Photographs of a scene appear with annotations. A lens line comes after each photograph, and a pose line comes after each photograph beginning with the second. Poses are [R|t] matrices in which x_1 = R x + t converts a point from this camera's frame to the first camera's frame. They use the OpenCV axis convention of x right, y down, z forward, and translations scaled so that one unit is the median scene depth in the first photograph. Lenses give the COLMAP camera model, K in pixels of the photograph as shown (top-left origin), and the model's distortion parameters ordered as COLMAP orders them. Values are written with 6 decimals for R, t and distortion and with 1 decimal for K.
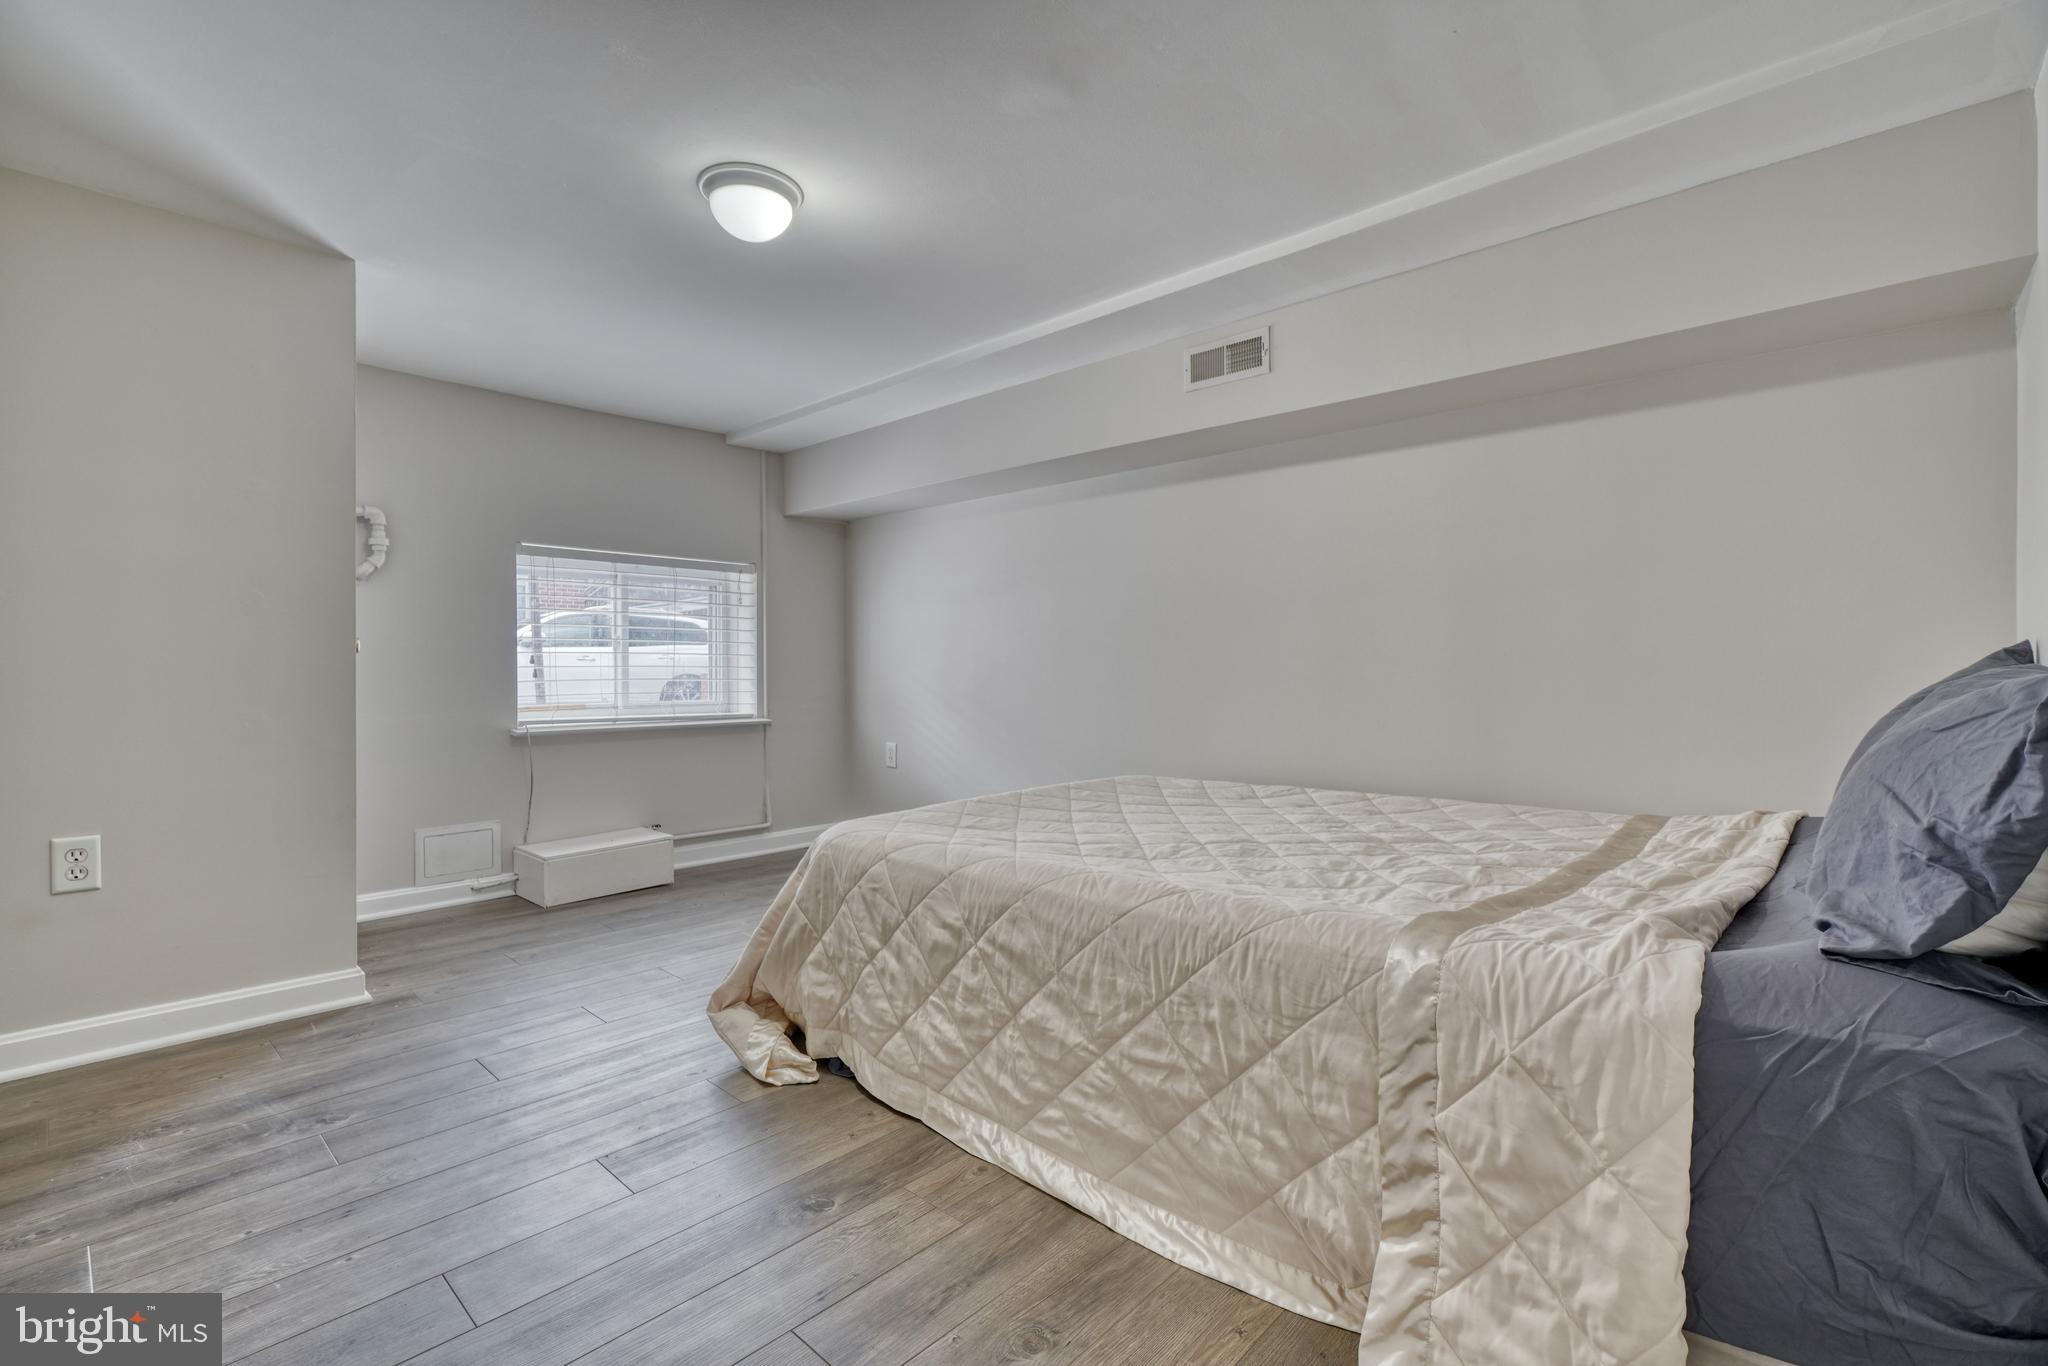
lens RADIAL K [[935.3, 0, 1017.3], [0, 935.3, 656.0], [0, 0, 1]] dist [-0.012743, 0.006233]
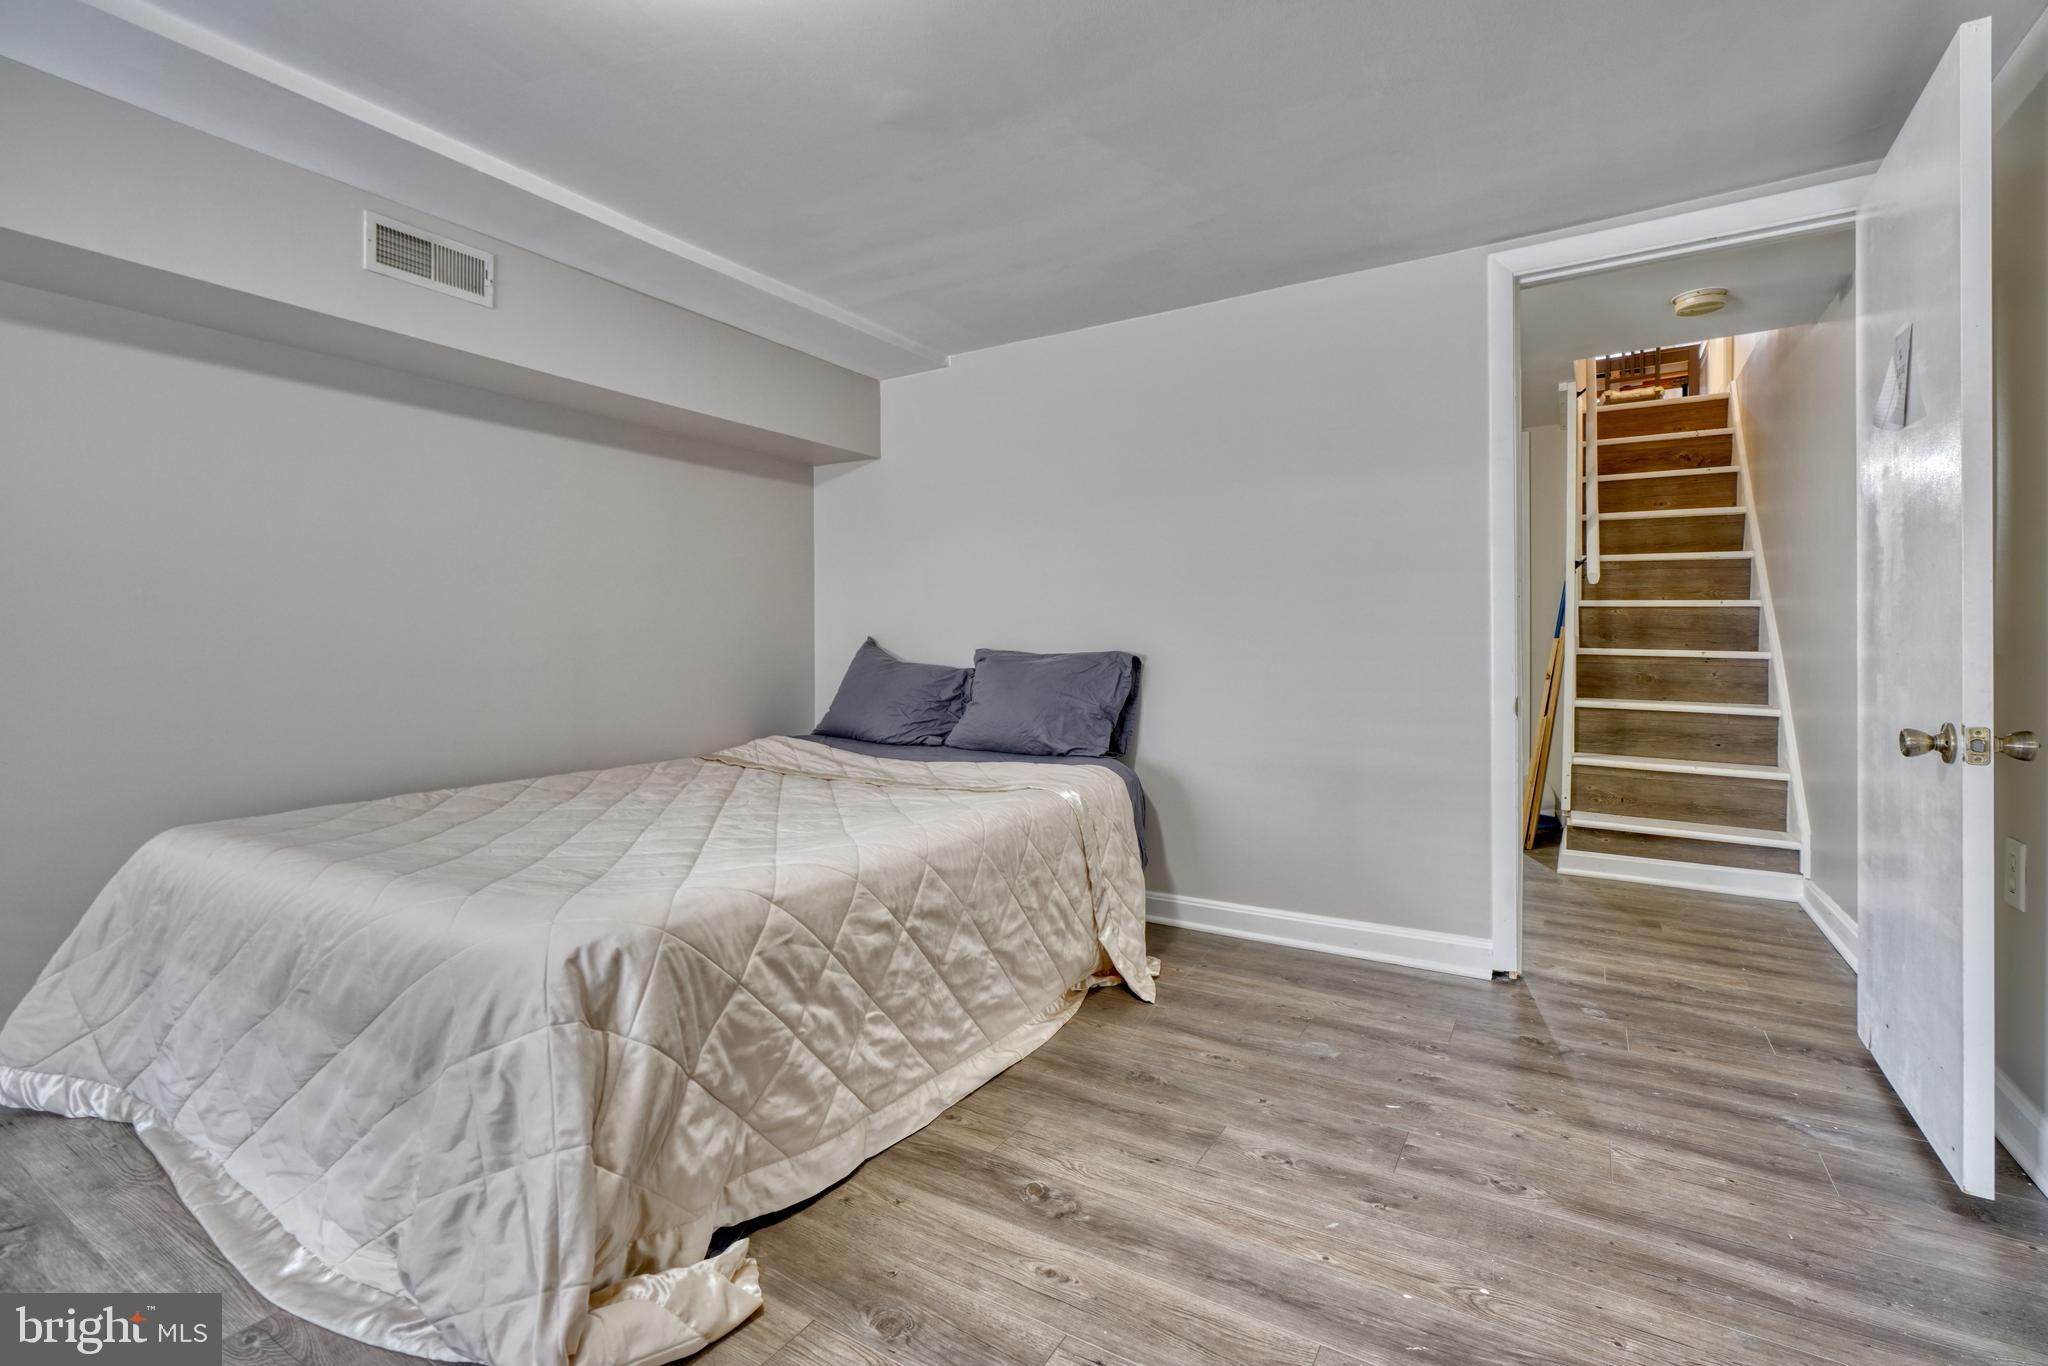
lens RADIAL K [[935.3, 0, 1017.3], [0, 935.3, 656.0], [0, 0, 1]] dist [-0.012743, 0.006233]
pose [[-0.206123, -0.004927, 0.978514, -1.024931], [-0.007620, 0.999965, 0.003430, 0.015374], [-0.978496, -0.006750, -0.206153, 1.073002]]
